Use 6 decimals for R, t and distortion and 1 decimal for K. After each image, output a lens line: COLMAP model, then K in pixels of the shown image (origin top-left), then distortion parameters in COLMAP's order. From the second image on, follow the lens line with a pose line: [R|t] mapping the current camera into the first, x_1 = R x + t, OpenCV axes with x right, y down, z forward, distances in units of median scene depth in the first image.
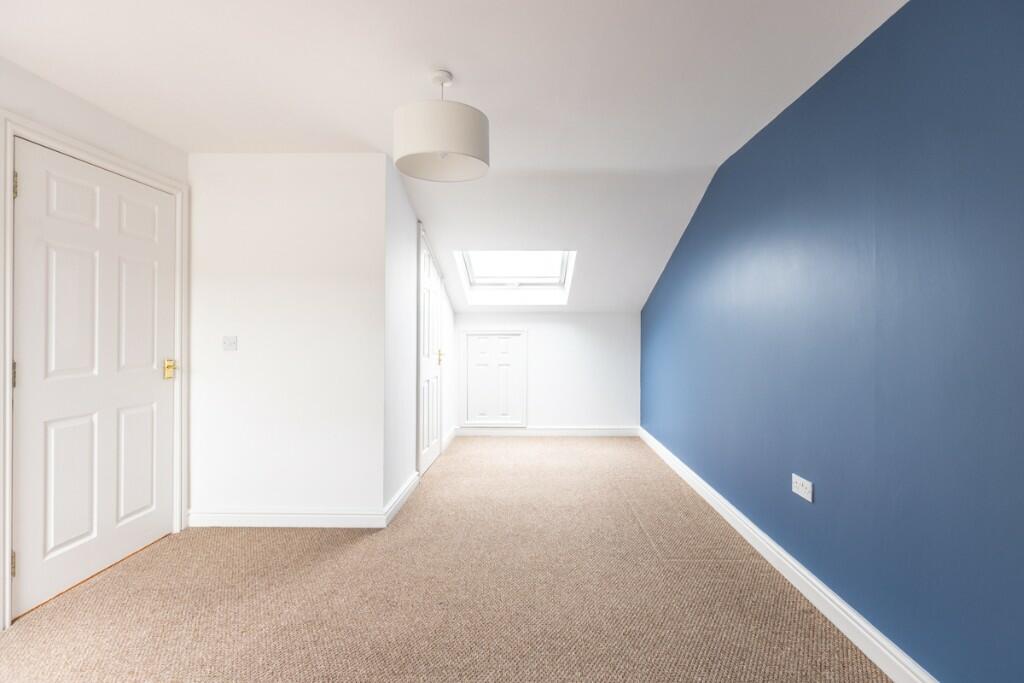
lens RADIAL K [[455.6, 0, 513.4], [0, 455.6, 329.8], [0, 0, 1]] dist [-0.000851, -0.001441]
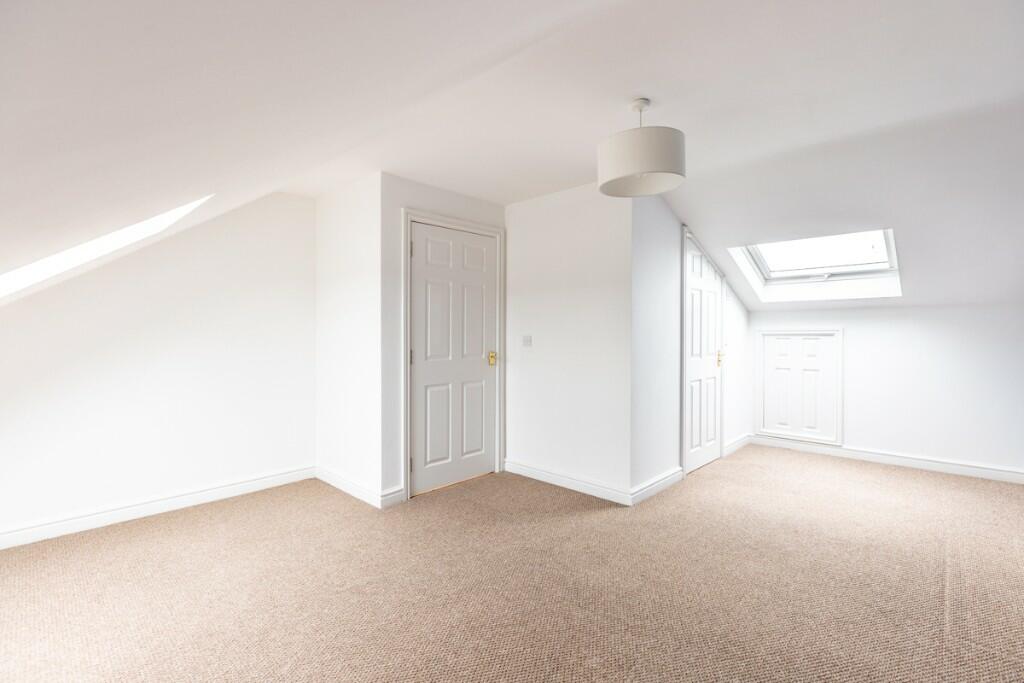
lens RADIAL K [[455.6, 0, 513.4], [0, 455.6, 329.8], [0, 0, 1]] dist [-0.000851, -0.001441]
pose [[0.740334, -0.005243, -0.672219, 0.261324], [0.005796, 0.999982, -0.001416, -0.001670], [0.672214, -0.002848, 0.740351, -0.027591]]
